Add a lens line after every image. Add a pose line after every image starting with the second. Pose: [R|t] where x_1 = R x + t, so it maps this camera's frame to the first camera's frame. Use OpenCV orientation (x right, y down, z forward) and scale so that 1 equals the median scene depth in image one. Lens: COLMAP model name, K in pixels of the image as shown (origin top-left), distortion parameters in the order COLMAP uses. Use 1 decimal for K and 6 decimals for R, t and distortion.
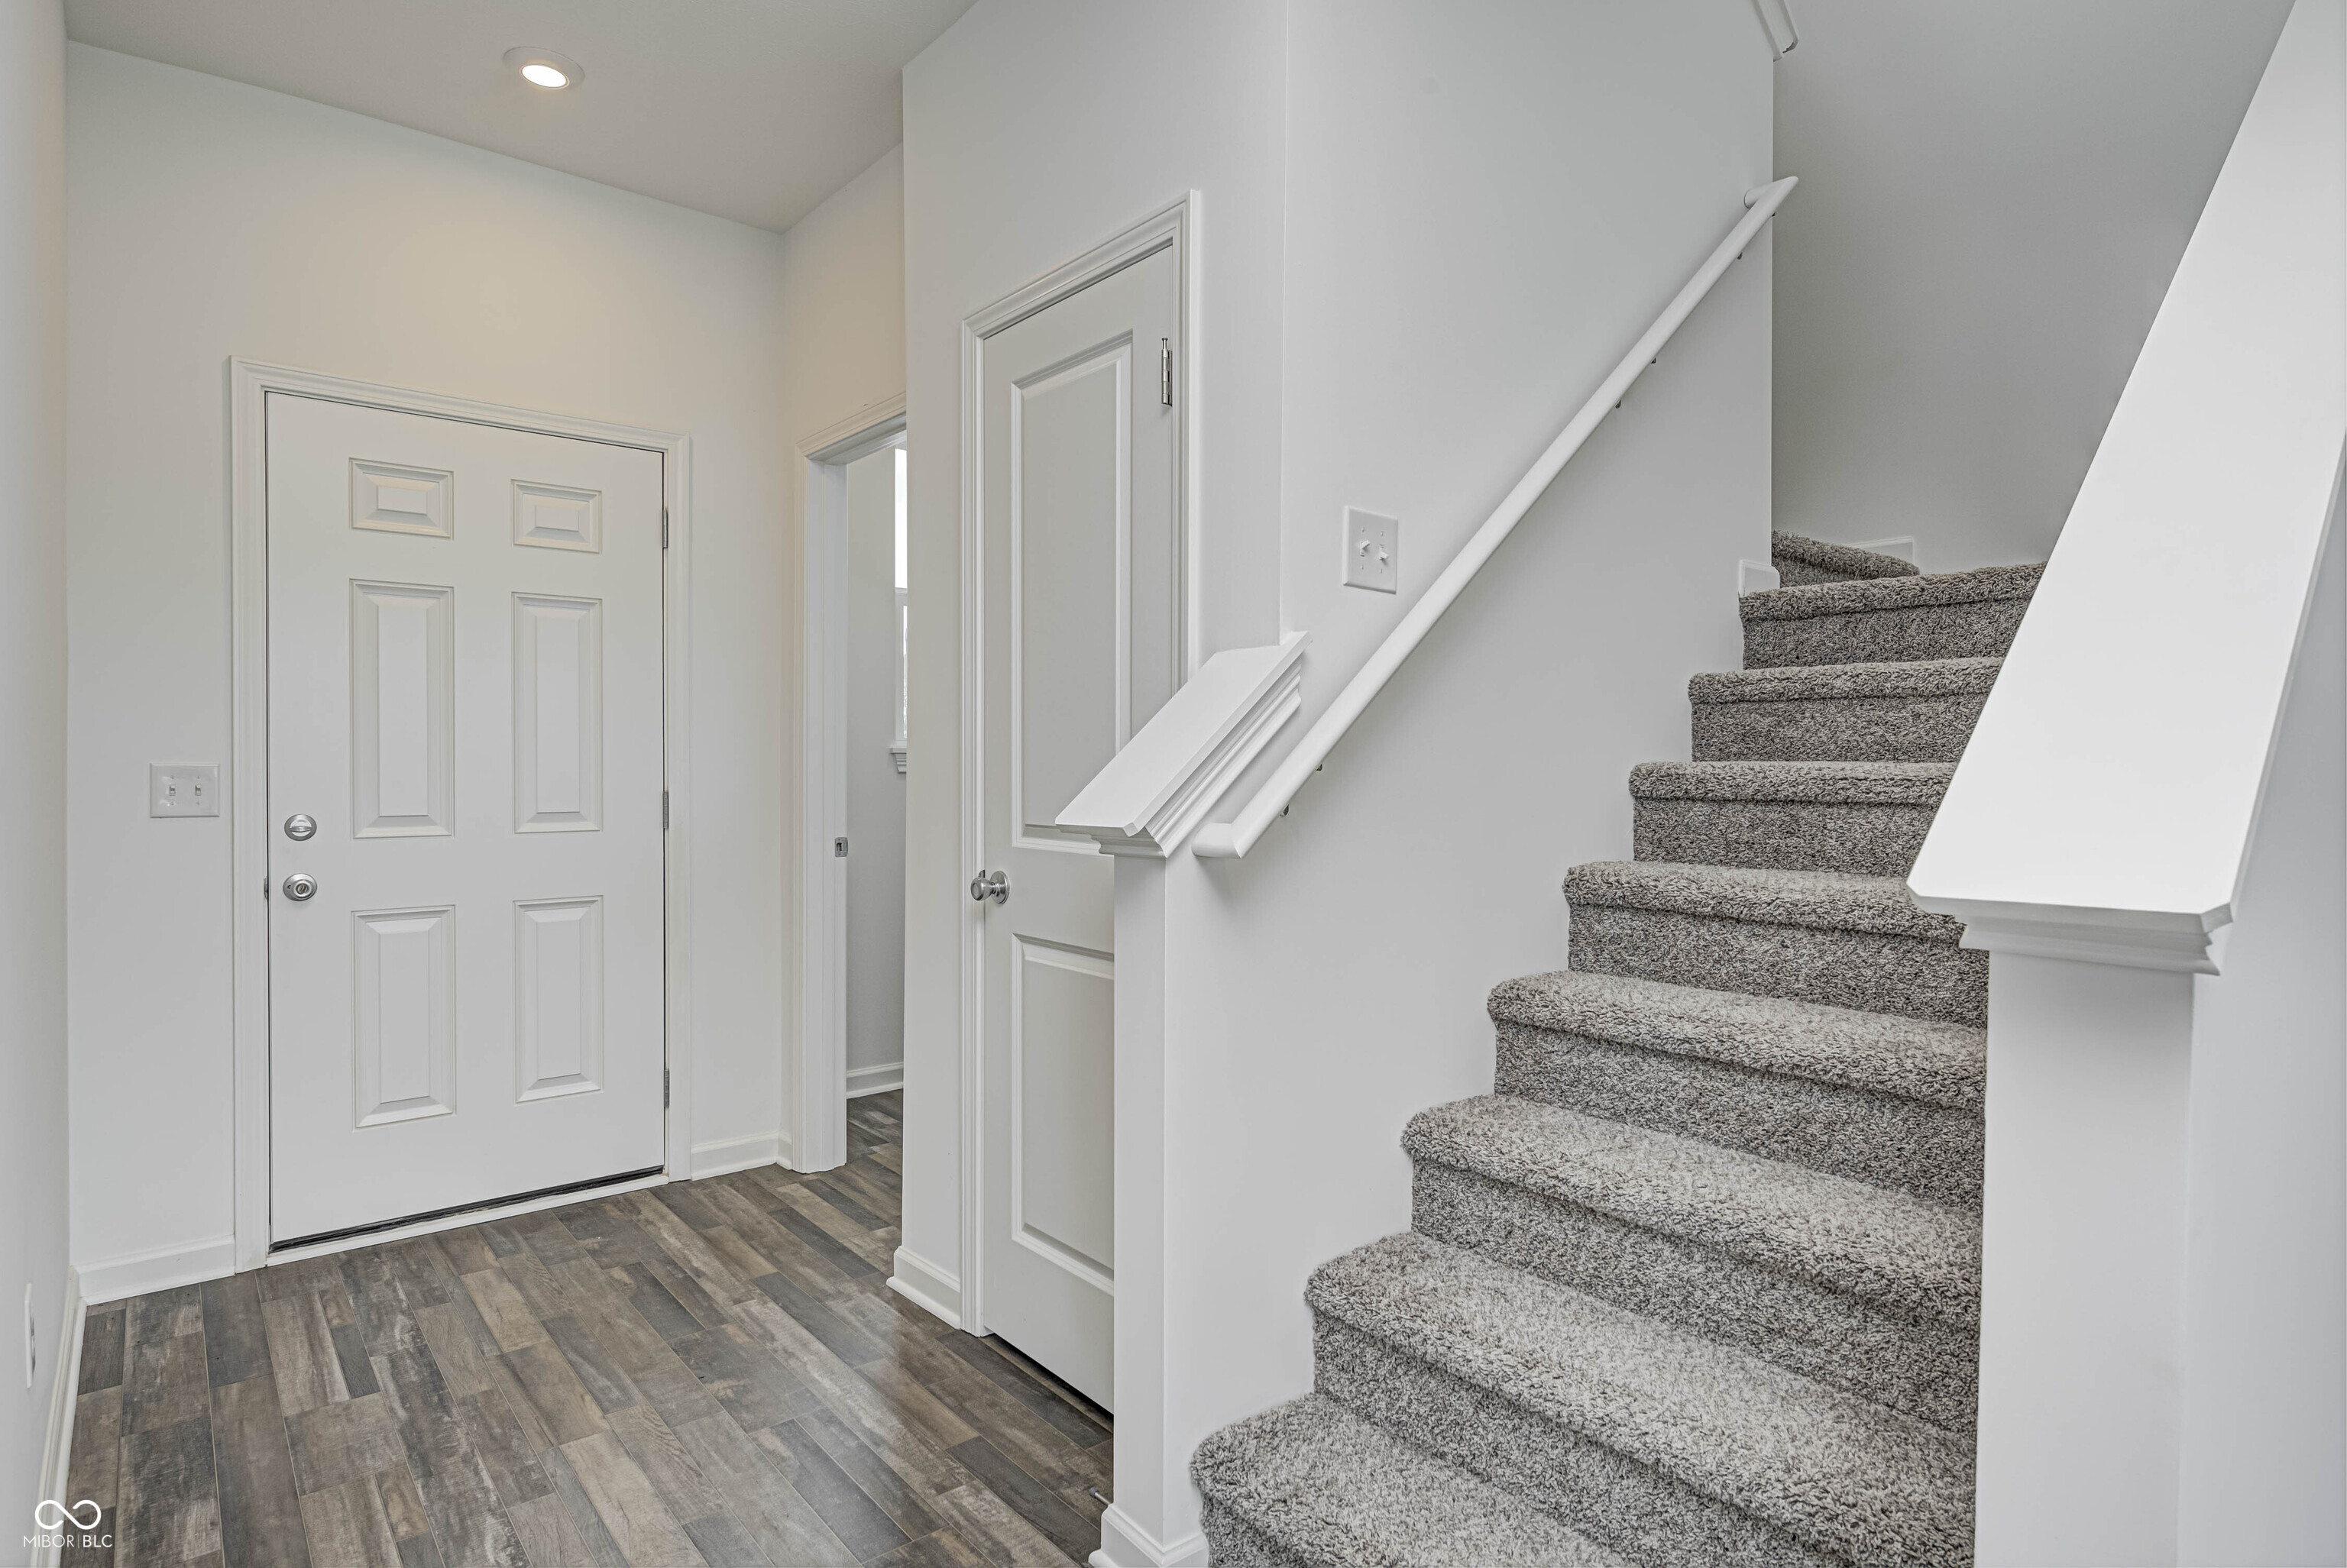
lens RADIAL K [[1234.8, 0, 1173.5], [0, 1234.8, 784.0], [0, 0, 1]] dist [-0.003780, -0.000820]
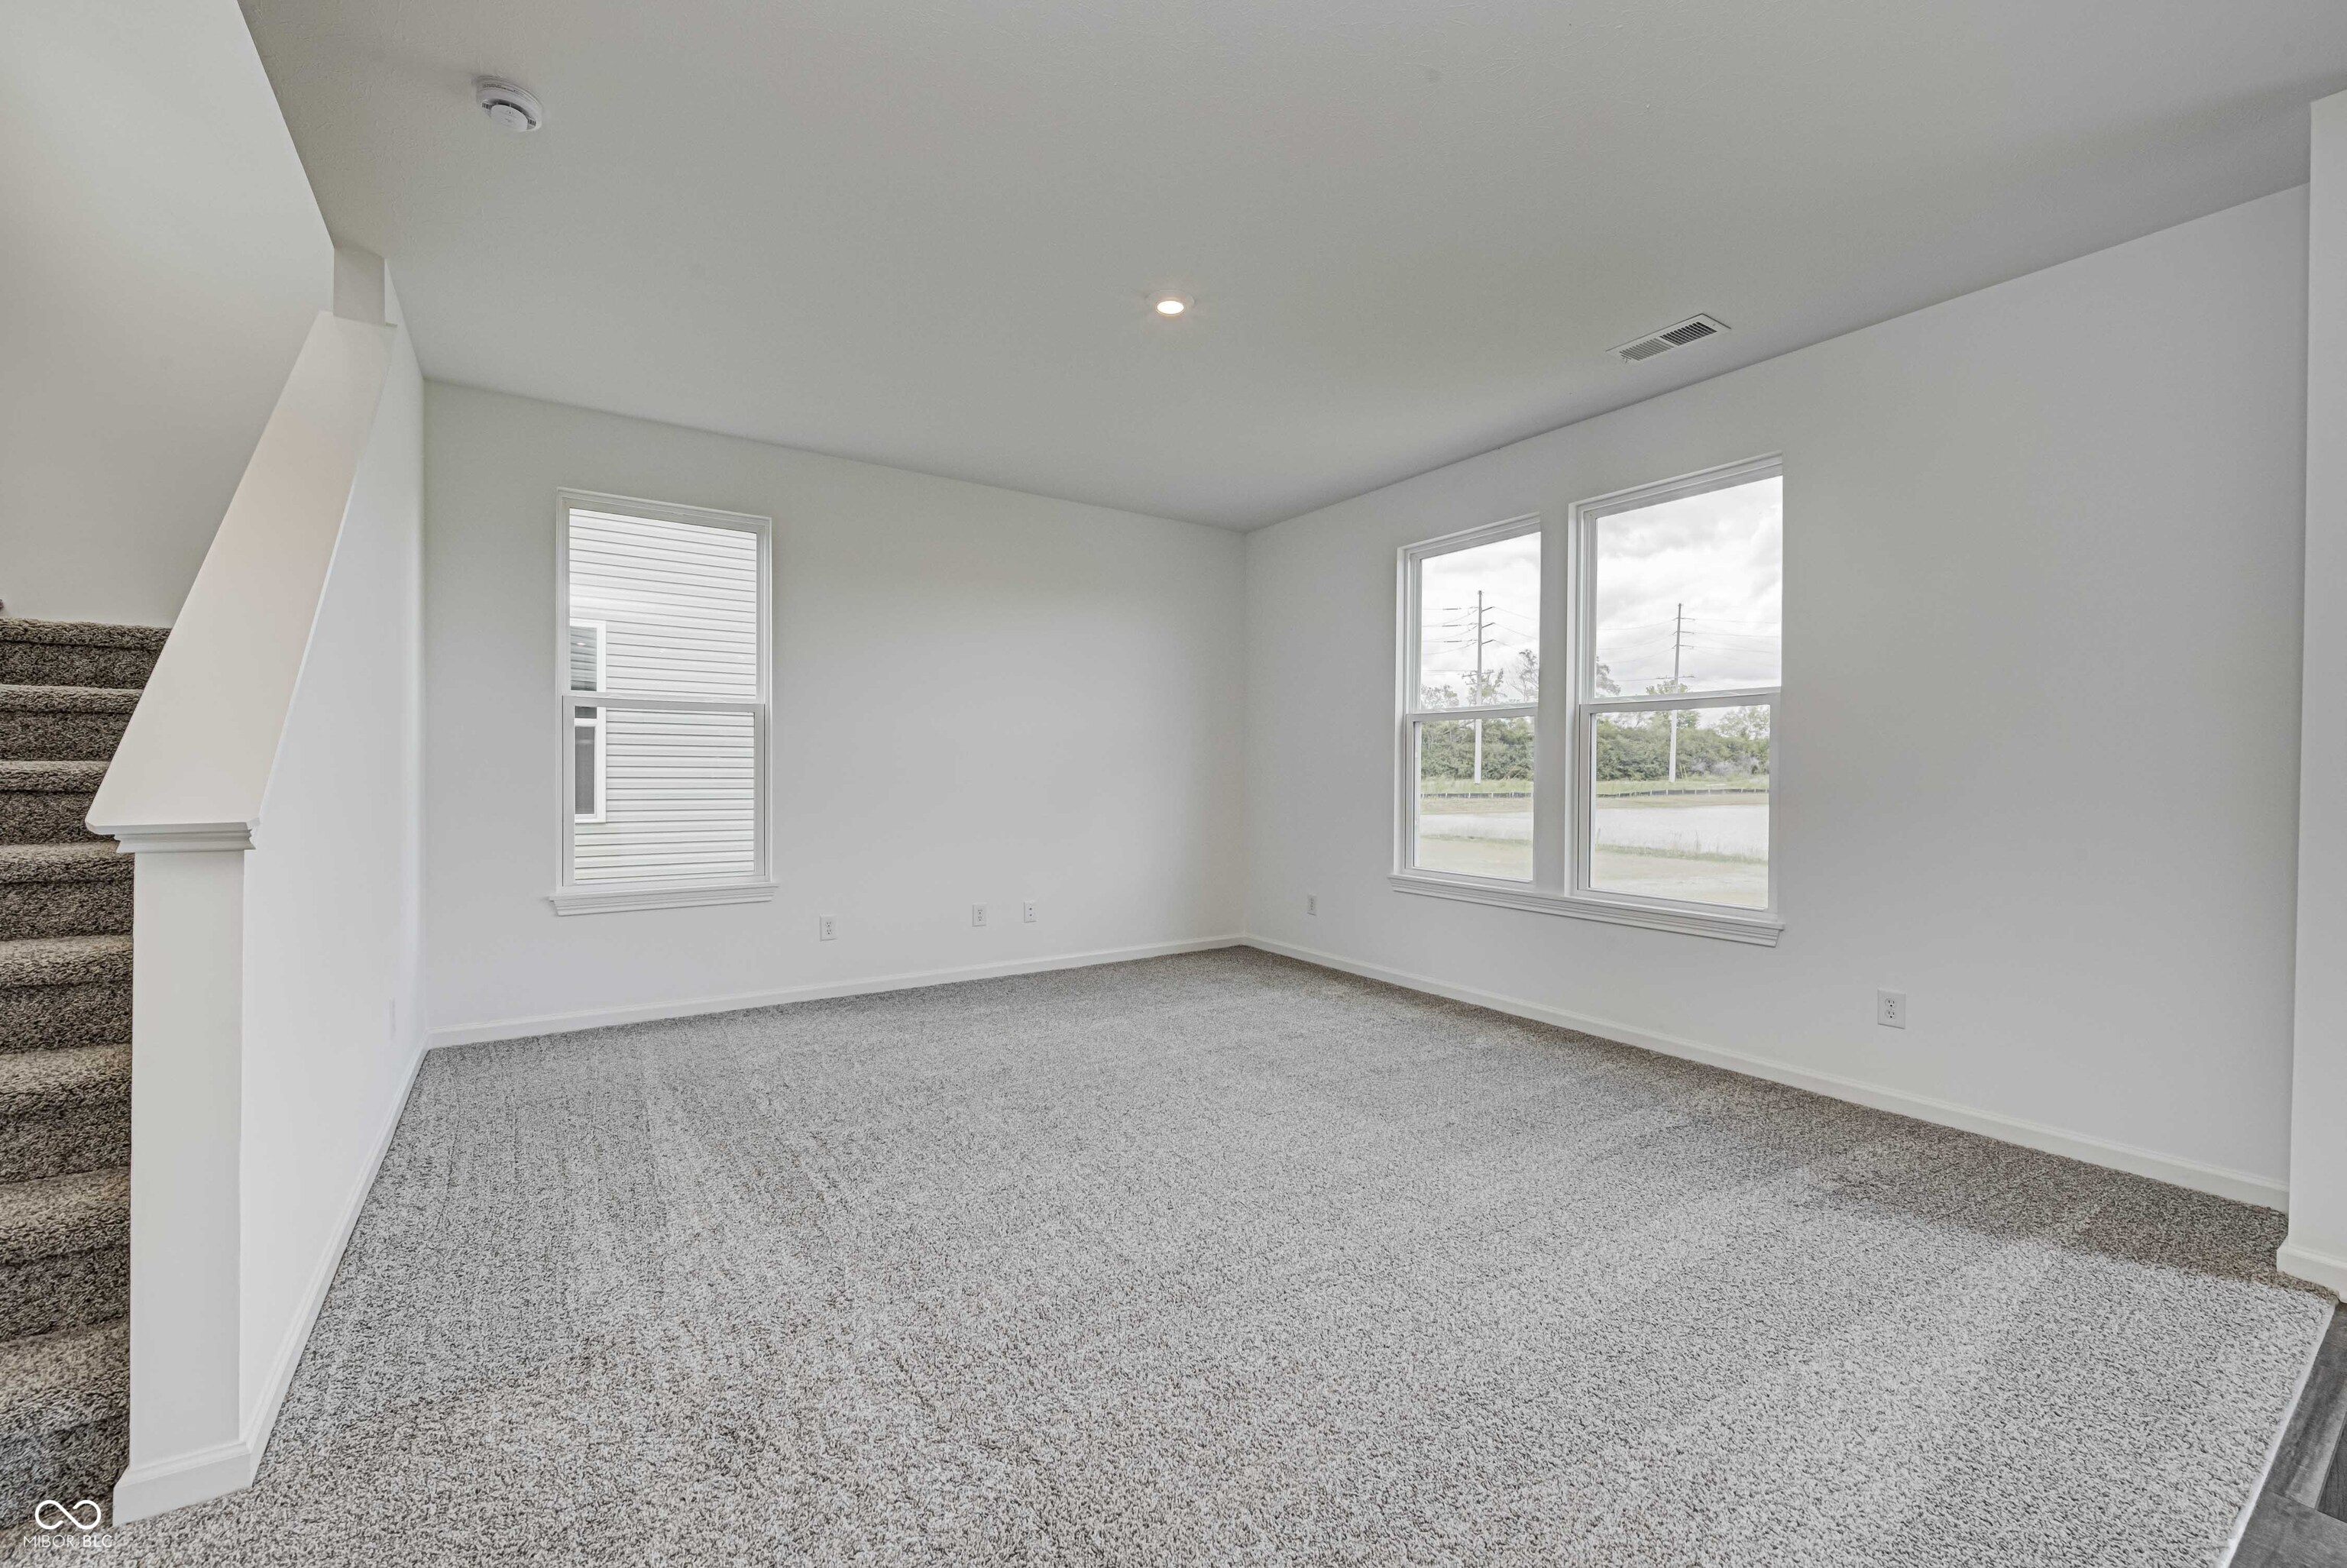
lens RADIAL K [[936.3, 0, 1172.6], [0, 936.3, 774.0], [0, 0, 1]] dist [-0.002792, -0.000899]
pose [[0.101671, -0.004756, 0.994807, -0.384494], [0.010915, 0.999934, 0.003665, 0.009338], [-0.994758, 0.010486, 0.101717, -0.476914]]
